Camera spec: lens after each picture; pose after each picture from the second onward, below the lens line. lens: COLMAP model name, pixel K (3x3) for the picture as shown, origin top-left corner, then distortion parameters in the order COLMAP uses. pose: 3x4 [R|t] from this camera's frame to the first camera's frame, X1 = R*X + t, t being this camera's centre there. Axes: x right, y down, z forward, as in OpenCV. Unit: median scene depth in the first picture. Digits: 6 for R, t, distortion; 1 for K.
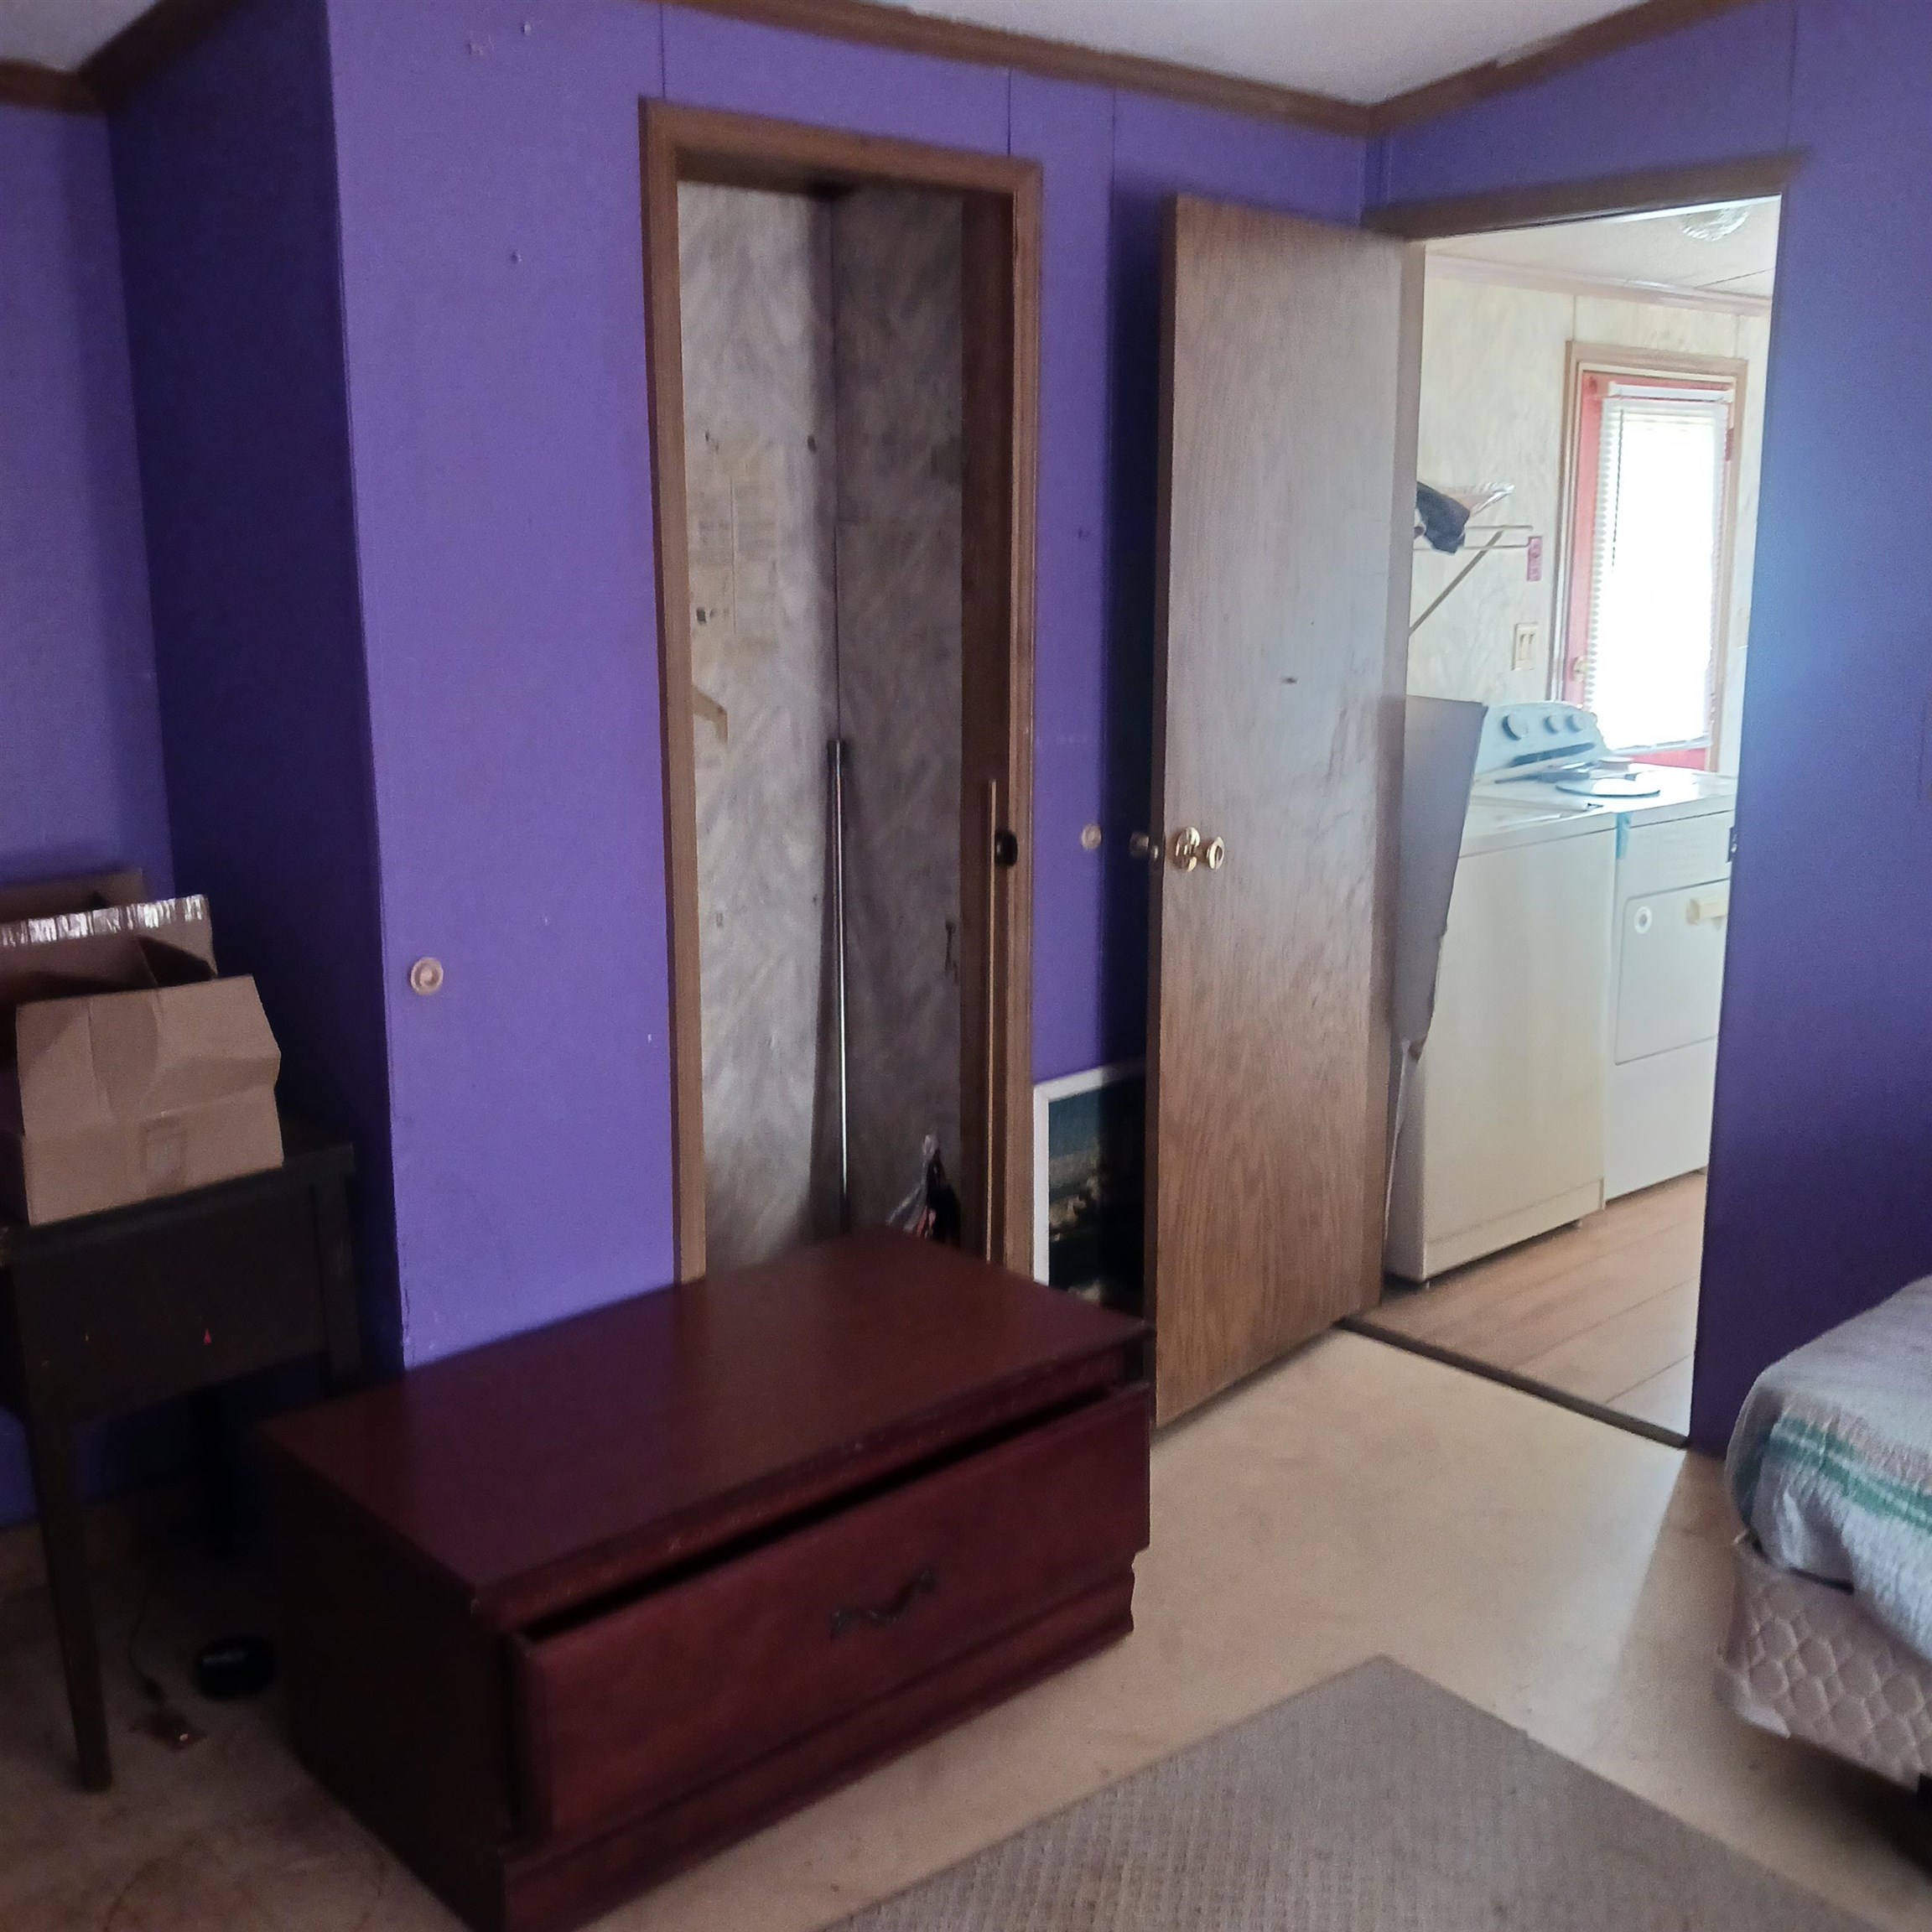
lens RADIAL K [[1990.0, 0, 968.1], [0, 1990.0, 962.7], [0, 0, 1]] dist [-0.017283, 0.000000]
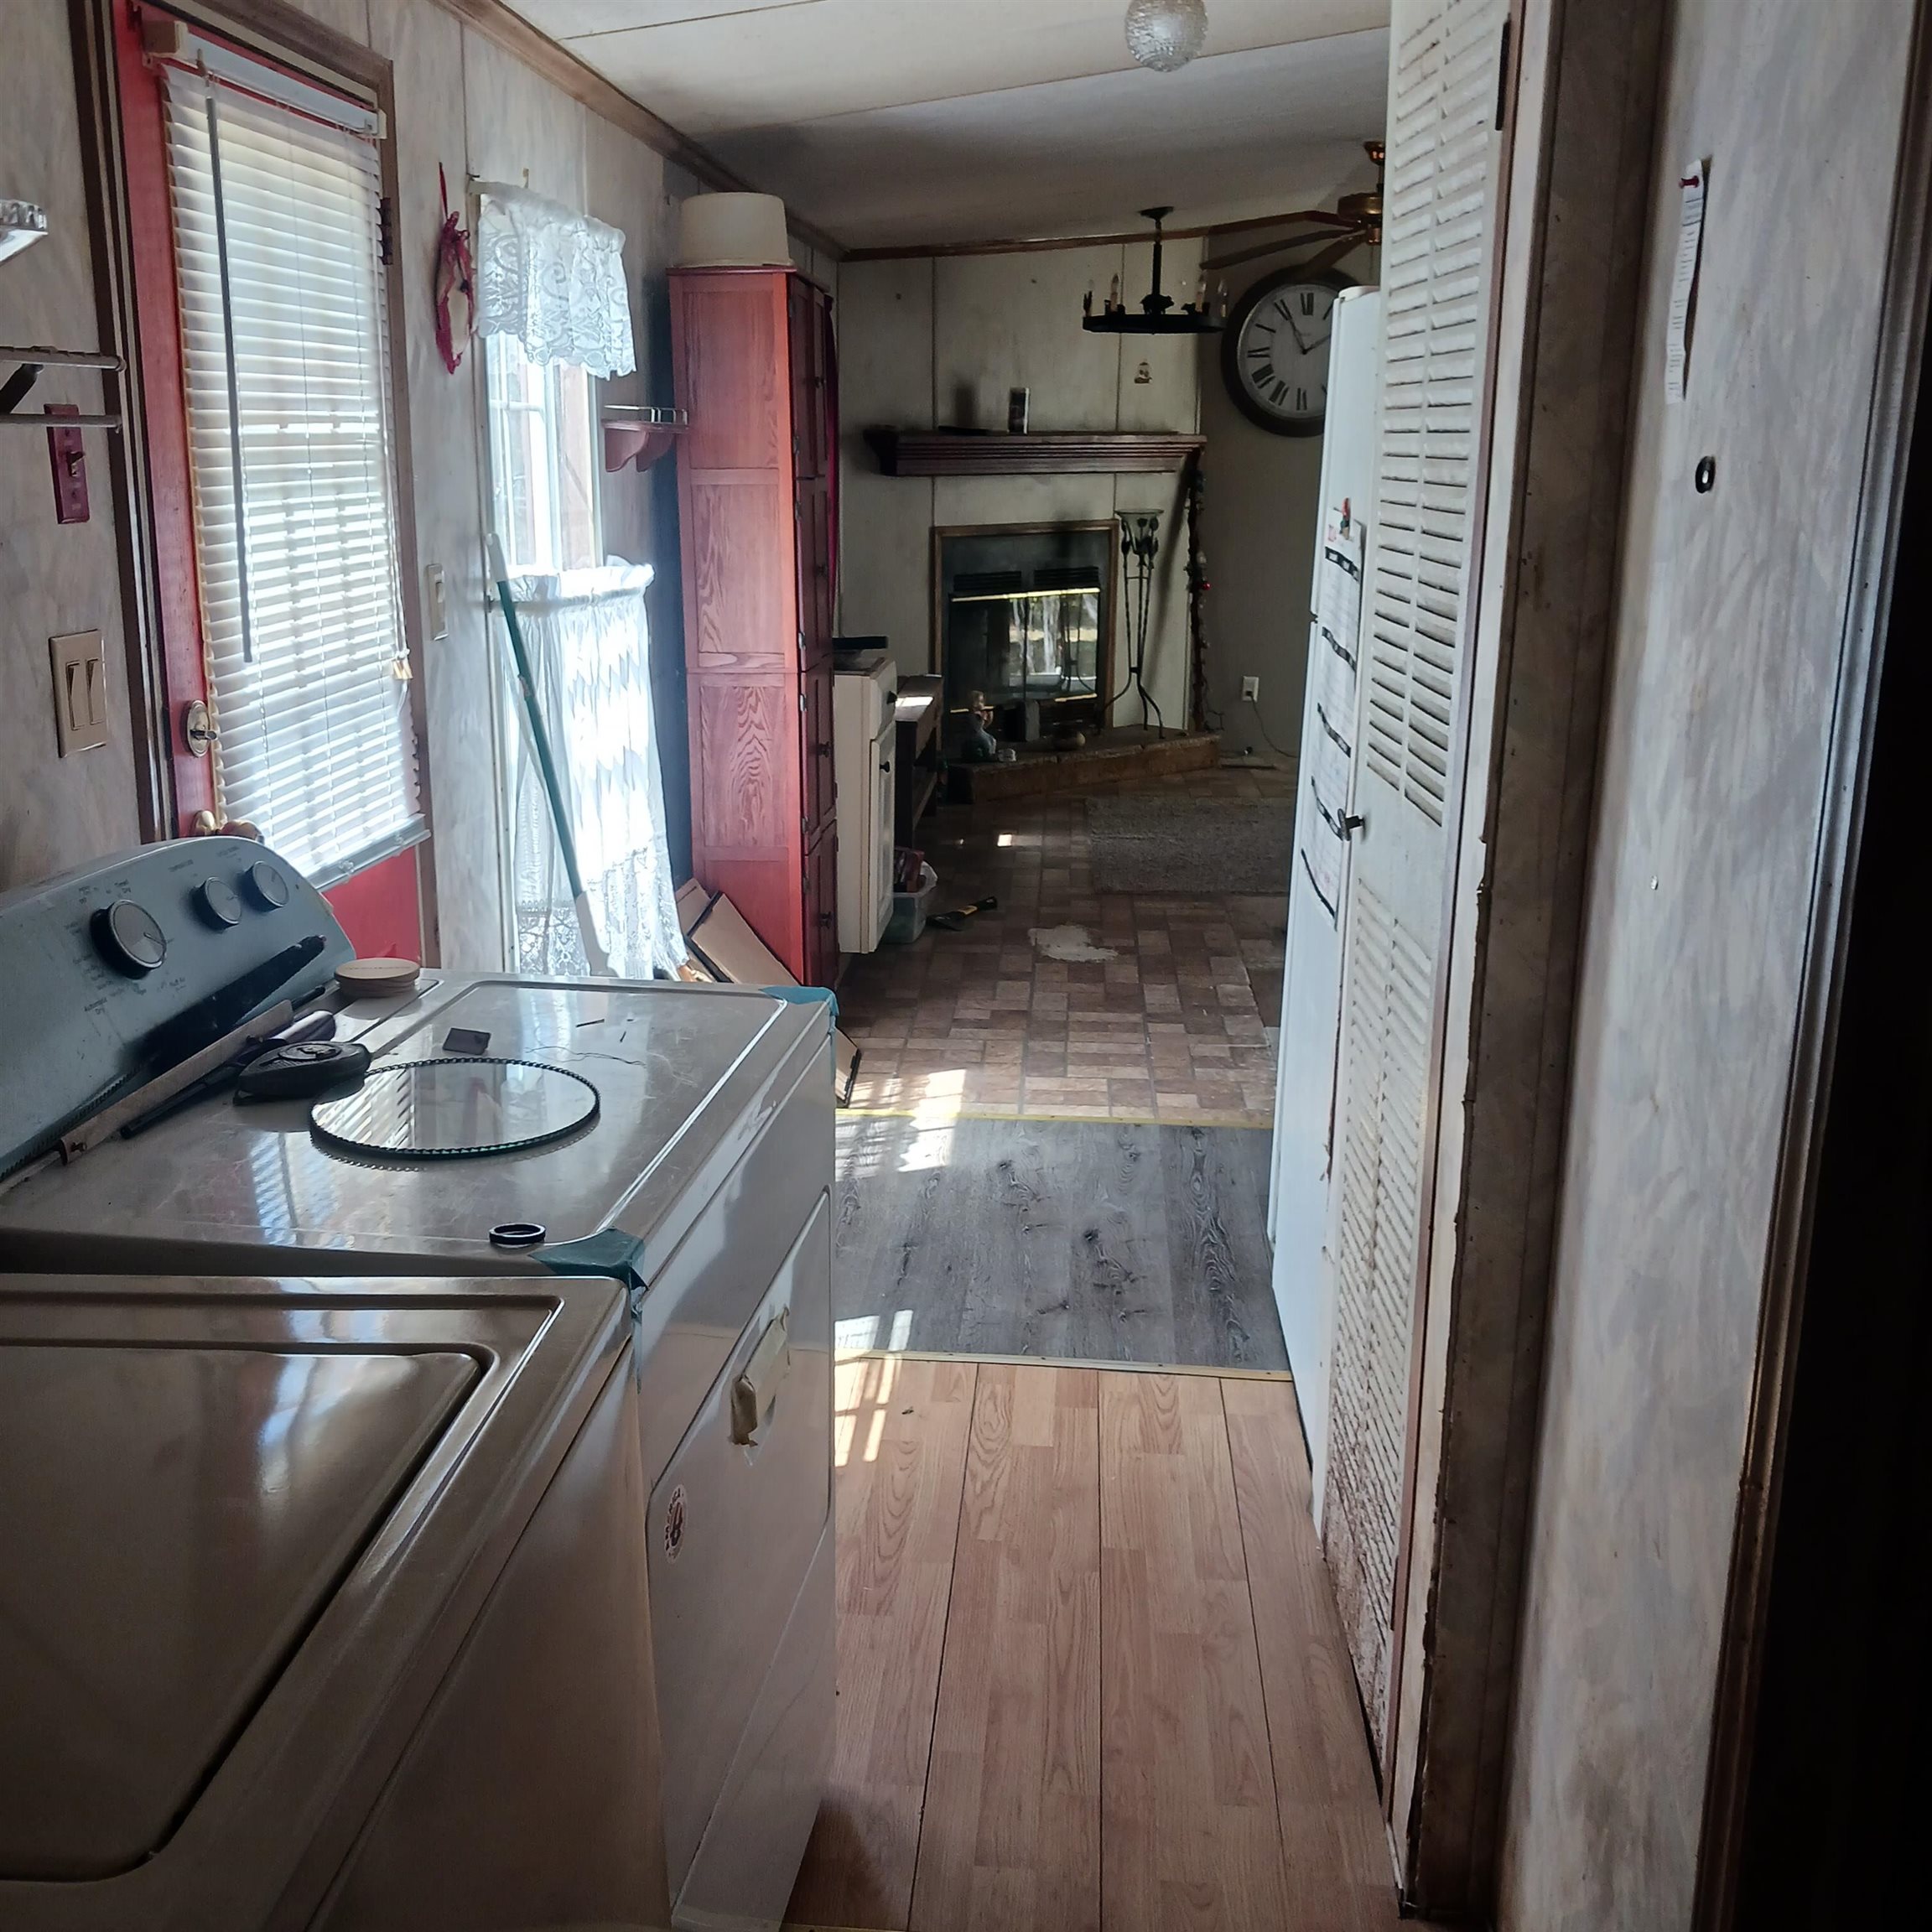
lens RADIAL K [[1990.0, 0, 963.0], [0, 1990.0, 957.5], [0, 0, 1]] dist [-0.017283, 0.000000]
pose [[0.715051, -0.166407, 0.678978, 0.133641], [0.140928, 0.985628, 0.093147, -0.120881], [-0.684720, 0.029082, 0.728225, 0.605475]]
